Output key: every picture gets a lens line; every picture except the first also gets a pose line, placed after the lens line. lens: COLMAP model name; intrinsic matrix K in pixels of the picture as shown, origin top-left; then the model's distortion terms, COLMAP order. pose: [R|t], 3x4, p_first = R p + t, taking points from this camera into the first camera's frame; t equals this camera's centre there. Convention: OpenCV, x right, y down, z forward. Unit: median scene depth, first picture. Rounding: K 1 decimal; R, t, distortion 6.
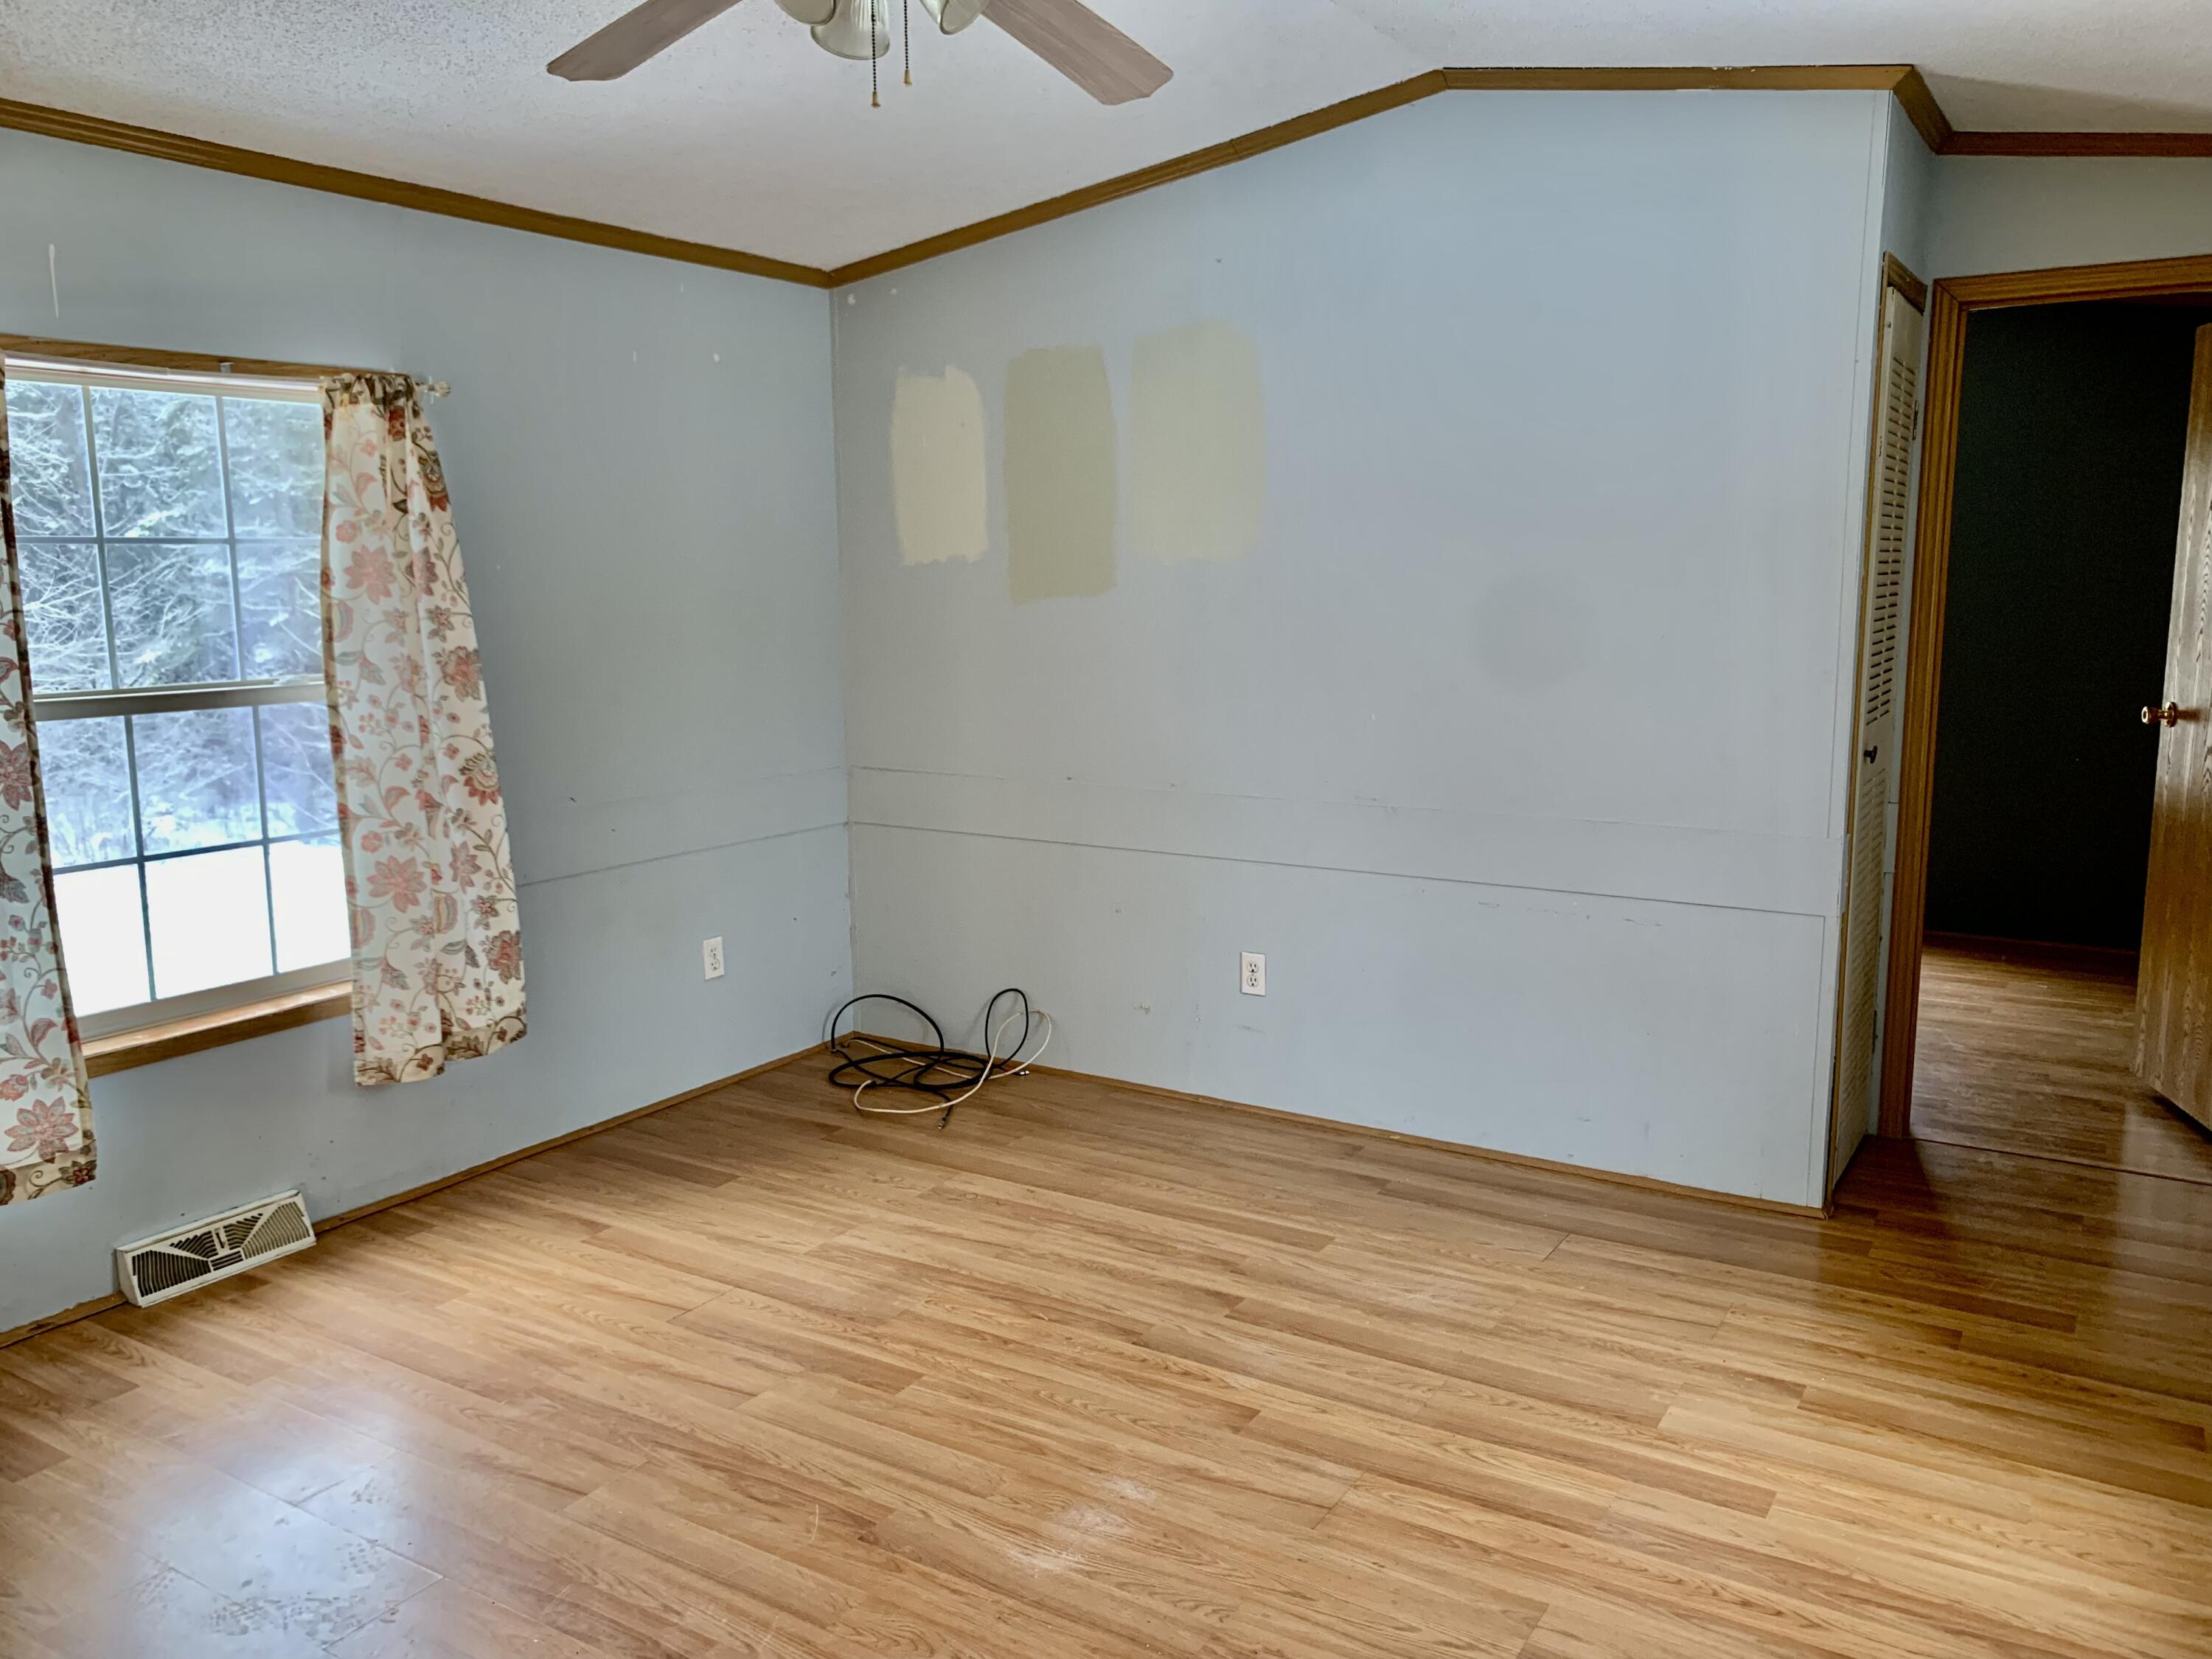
lens RADIAL K [[1709.1, 0, 1106.0], [0, 1709.1, 829.5], [0, 0, 1]] dist [0.062909, -0.075544]
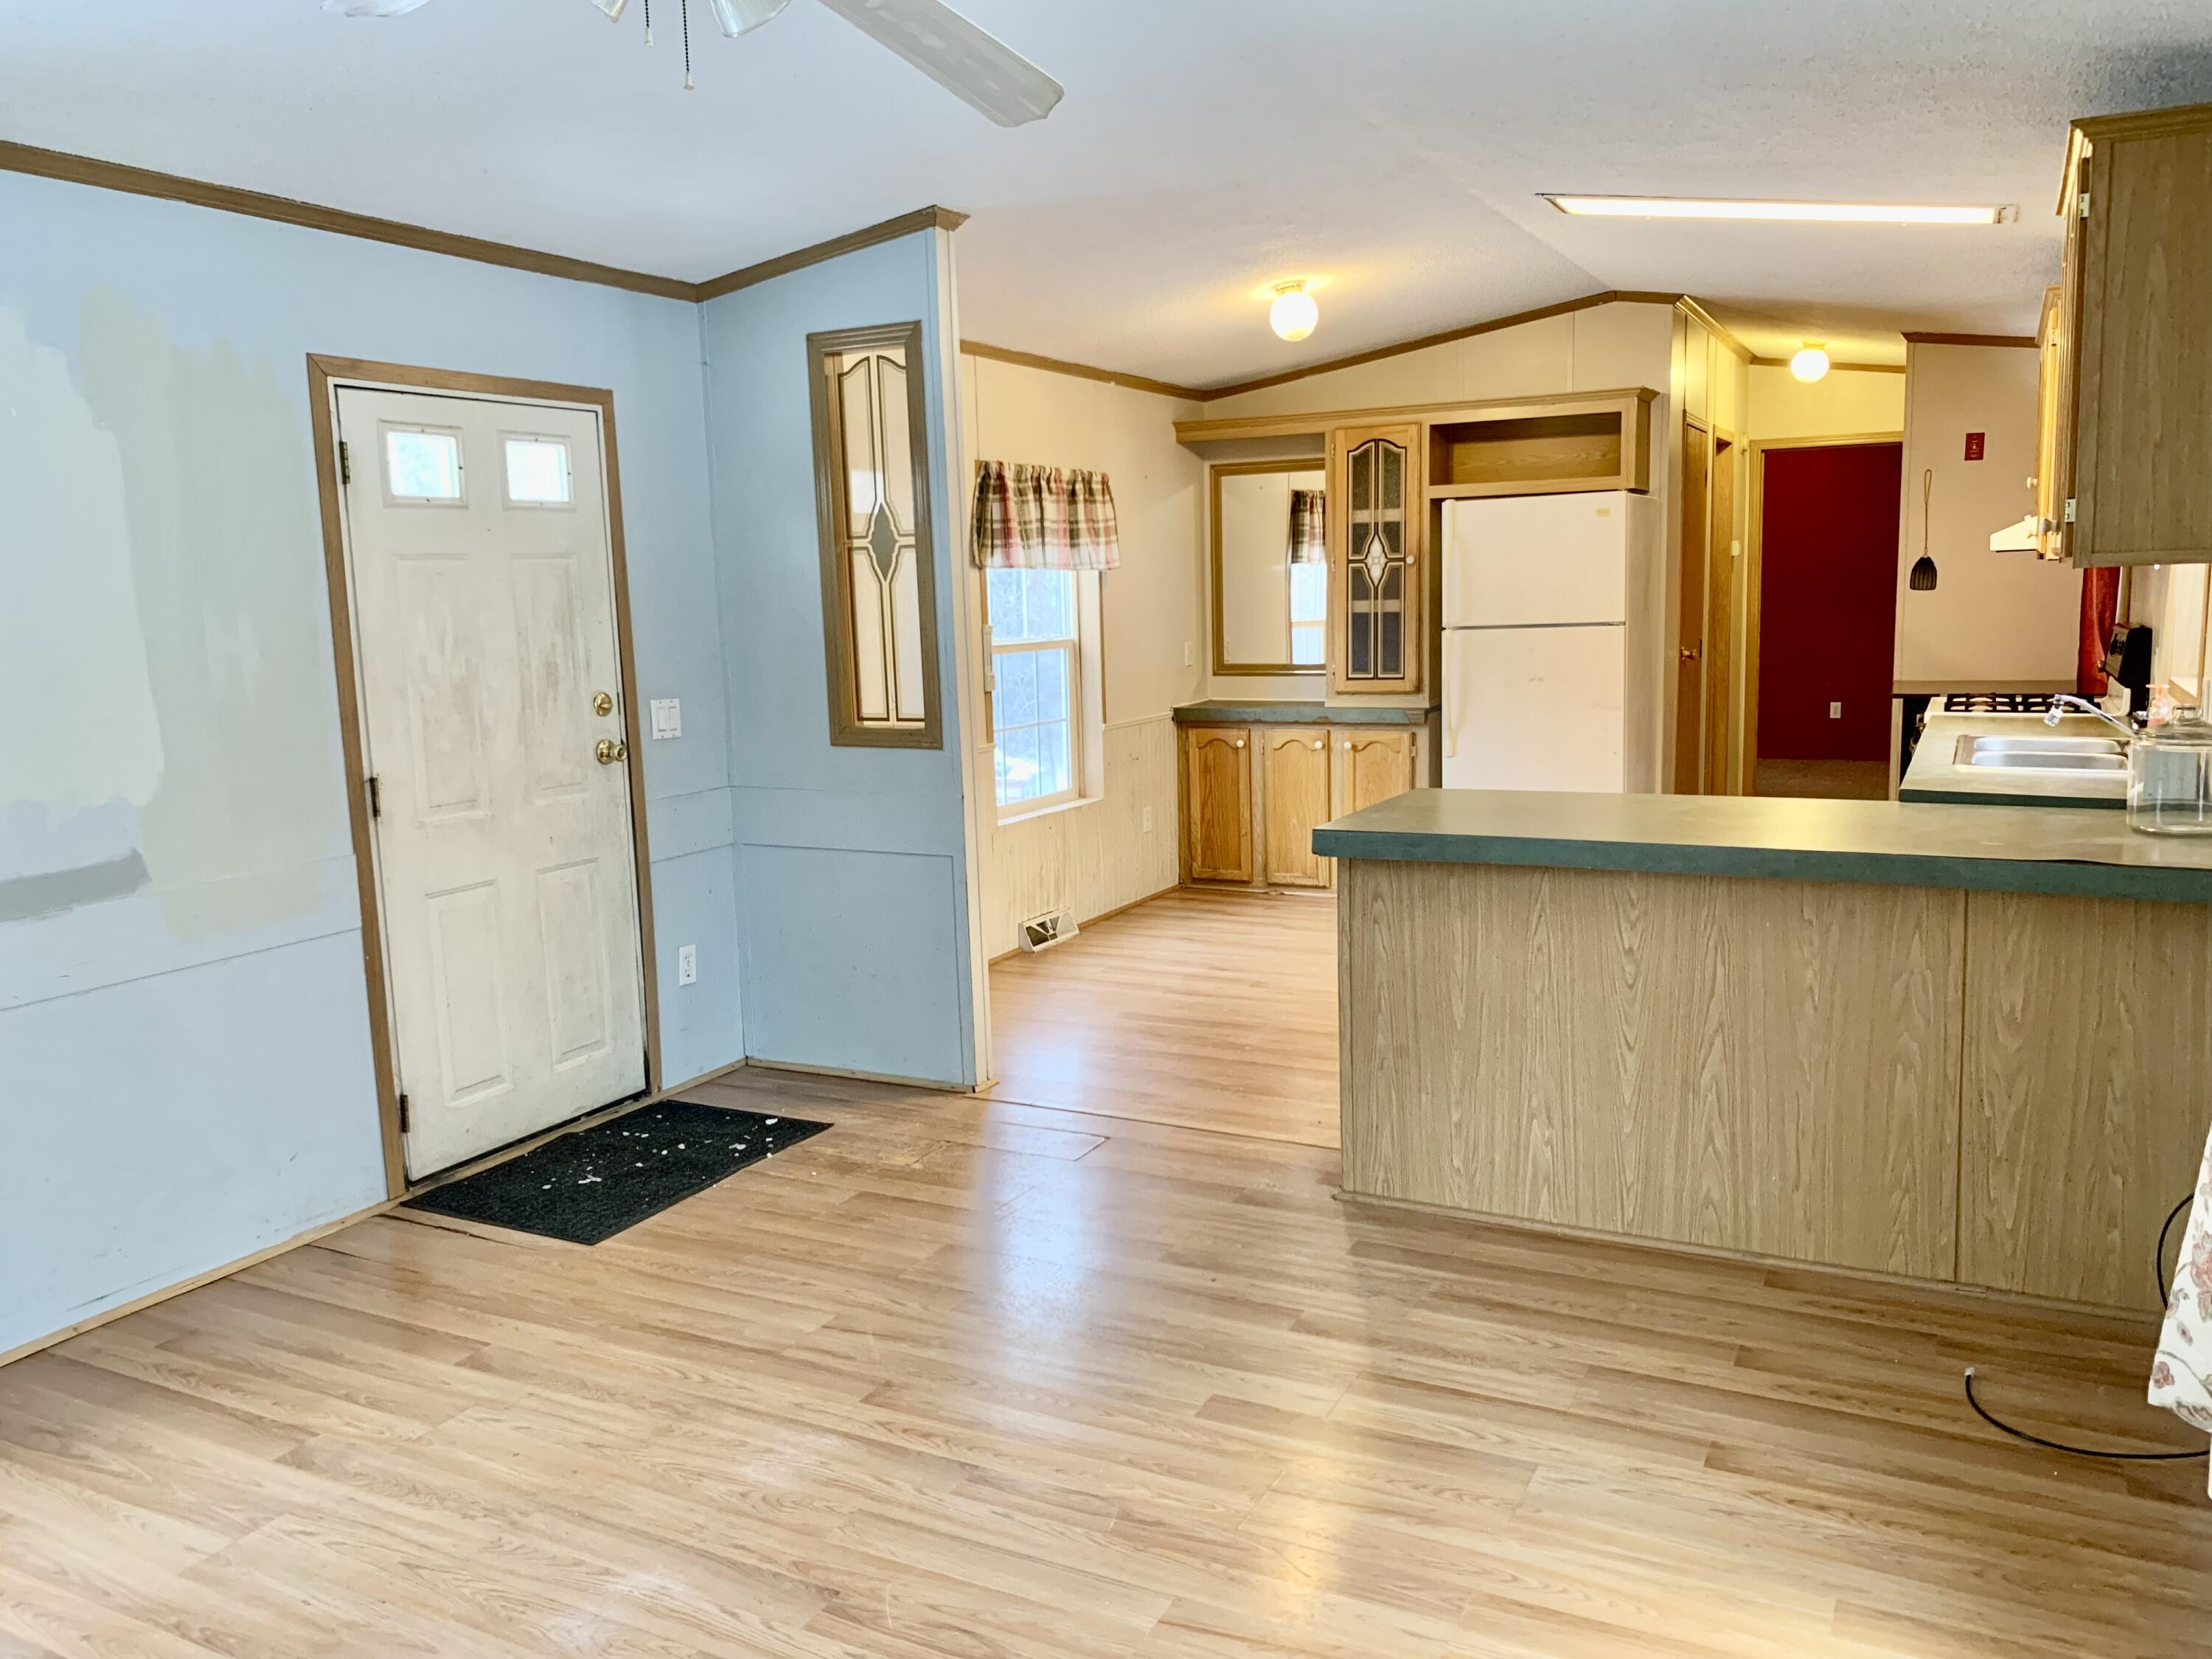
lens RADIAL K [[1718.6, 0, 1106.0], [0, 1718.6, 829.5], [0, 0, 1]] dist [0.069156, -0.116226]
pose [[-0.996178, 0.045087, -0.074808, -0.166827], [0.020960, 0.954842, 0.296375, -0.191712], [0.084792, 0.293674, -0.952137, 1.266372]]
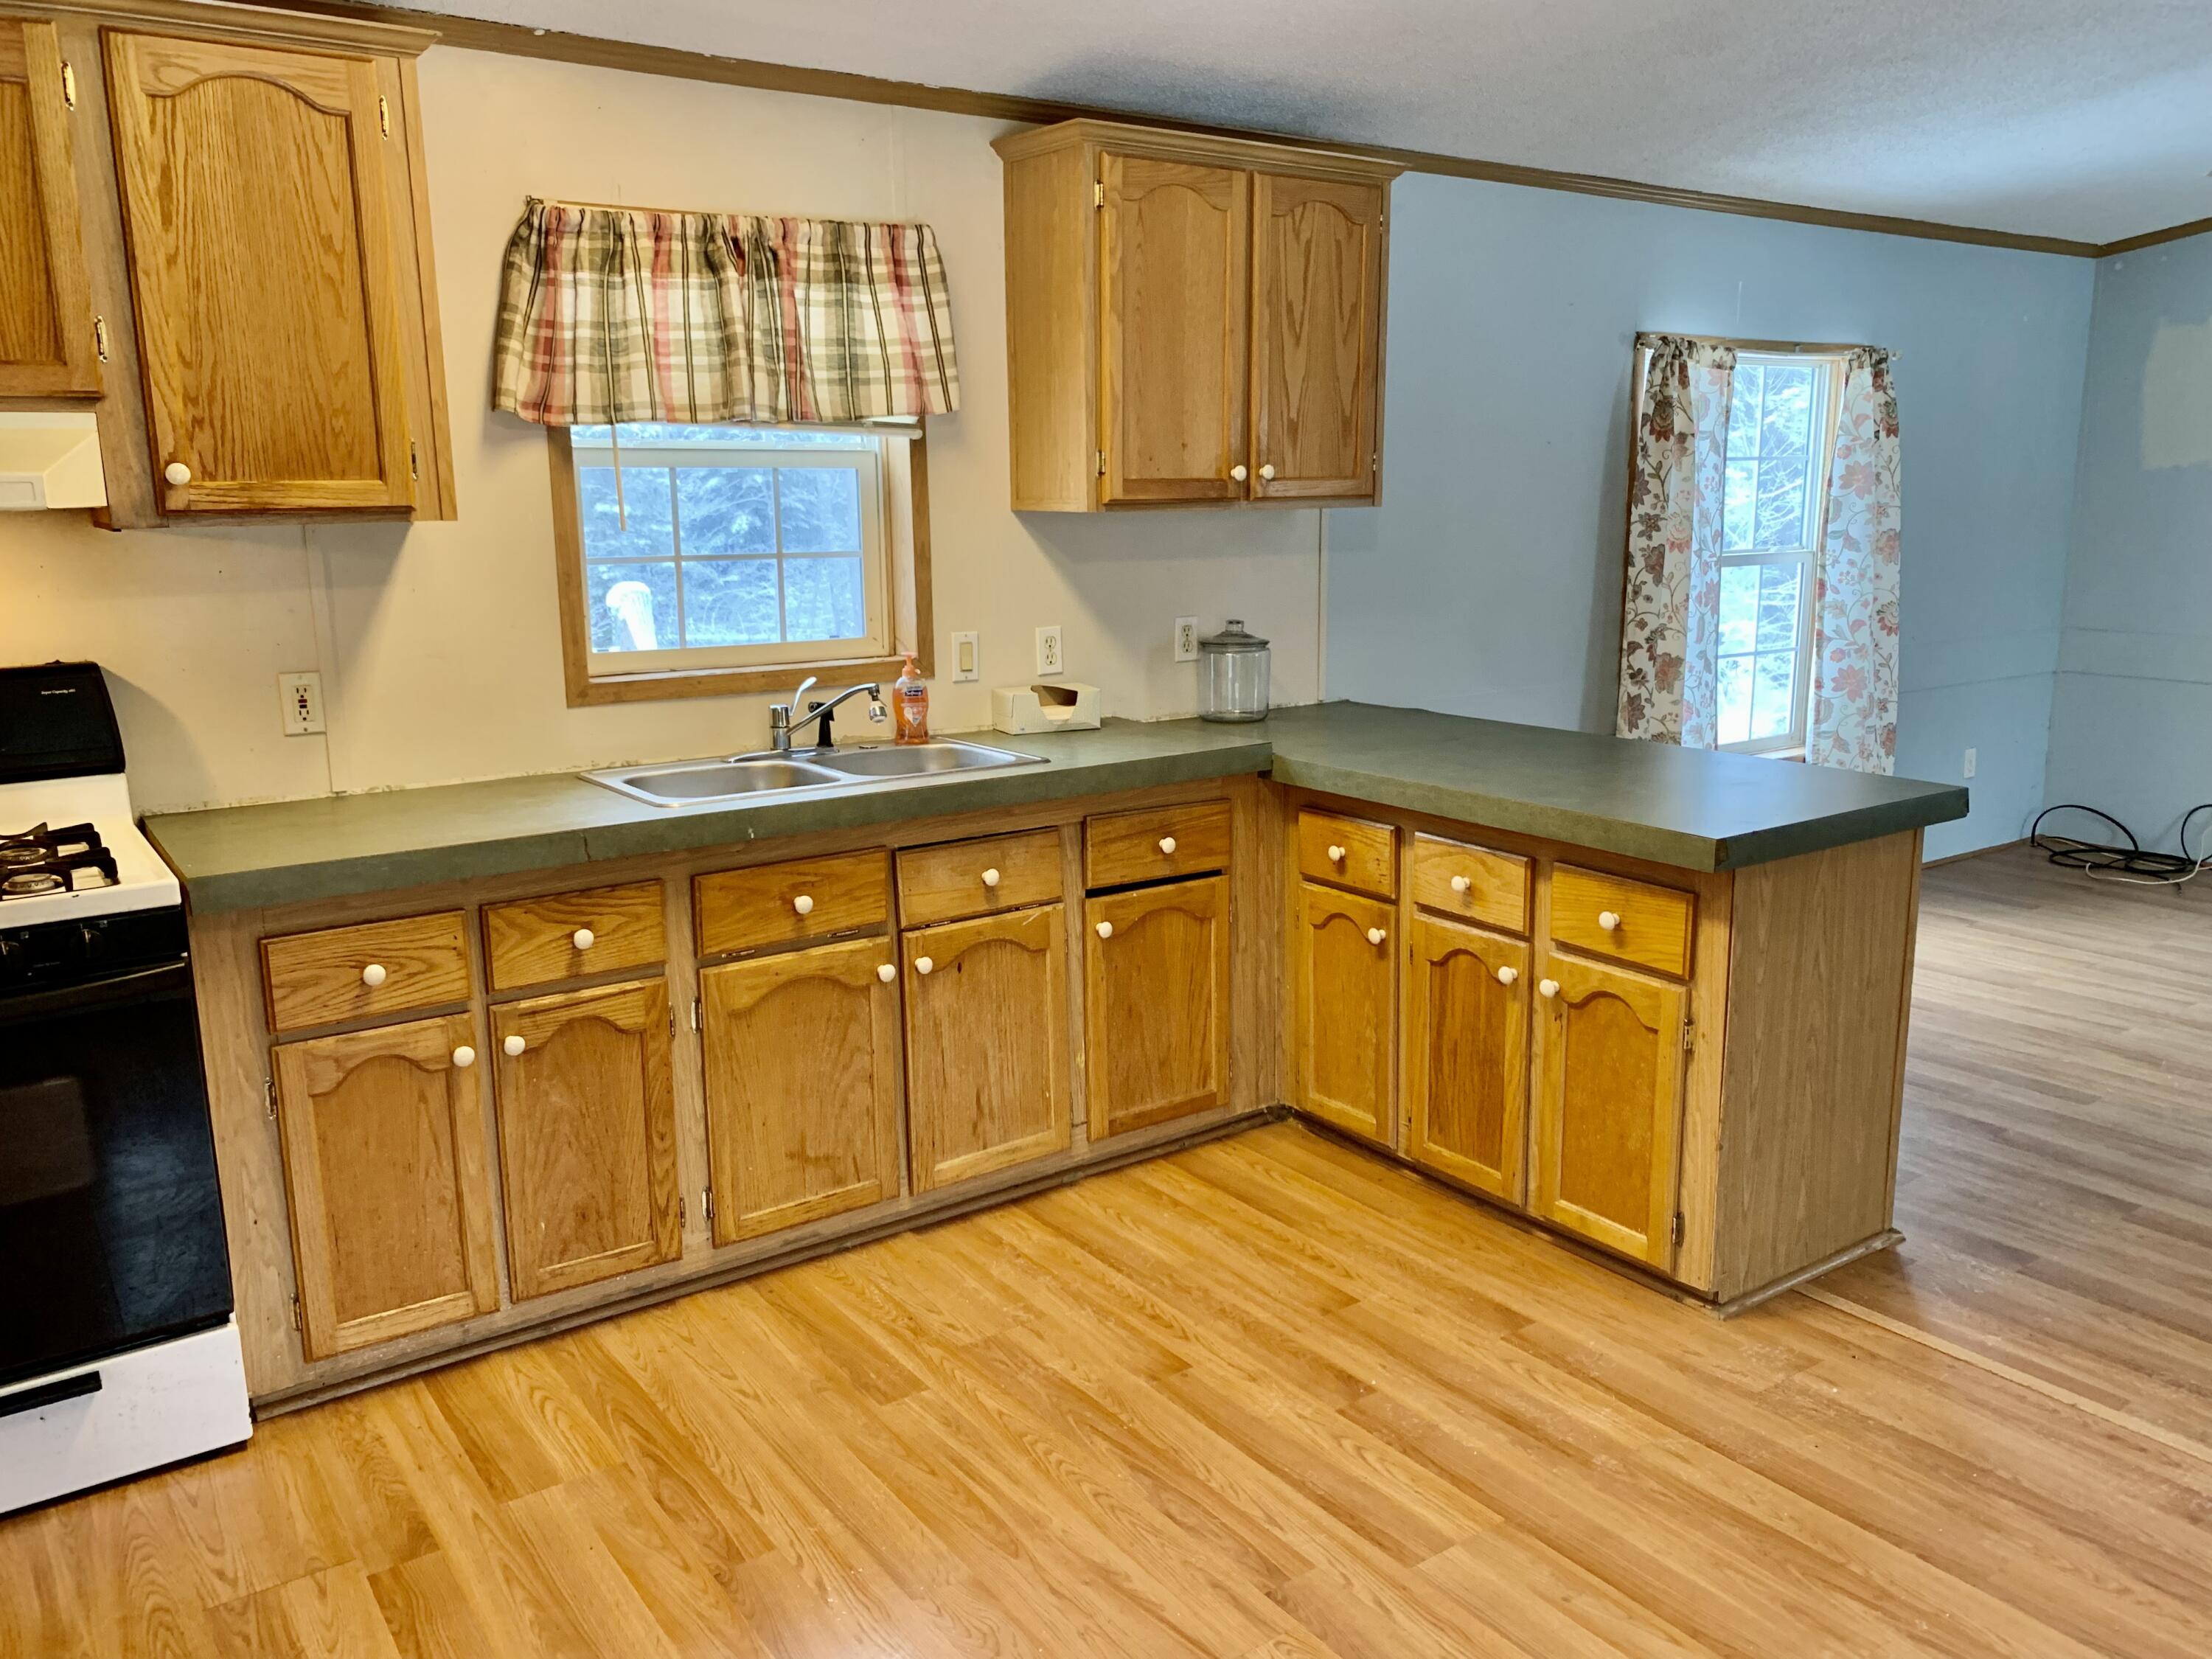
lens RADIAL K [[1680.0, 0, 1106.0], [0, 1680.0, 829.5], [0, 0, 1]] dist [0.014402, 0.002388]
pose [[0.923258, 0.066051, -0.378461, -0.453651], [-0.049289, 0.997333, 0.053820, 0.114931], [0.381006, -0.031036, 0.924051, -0.653197]]
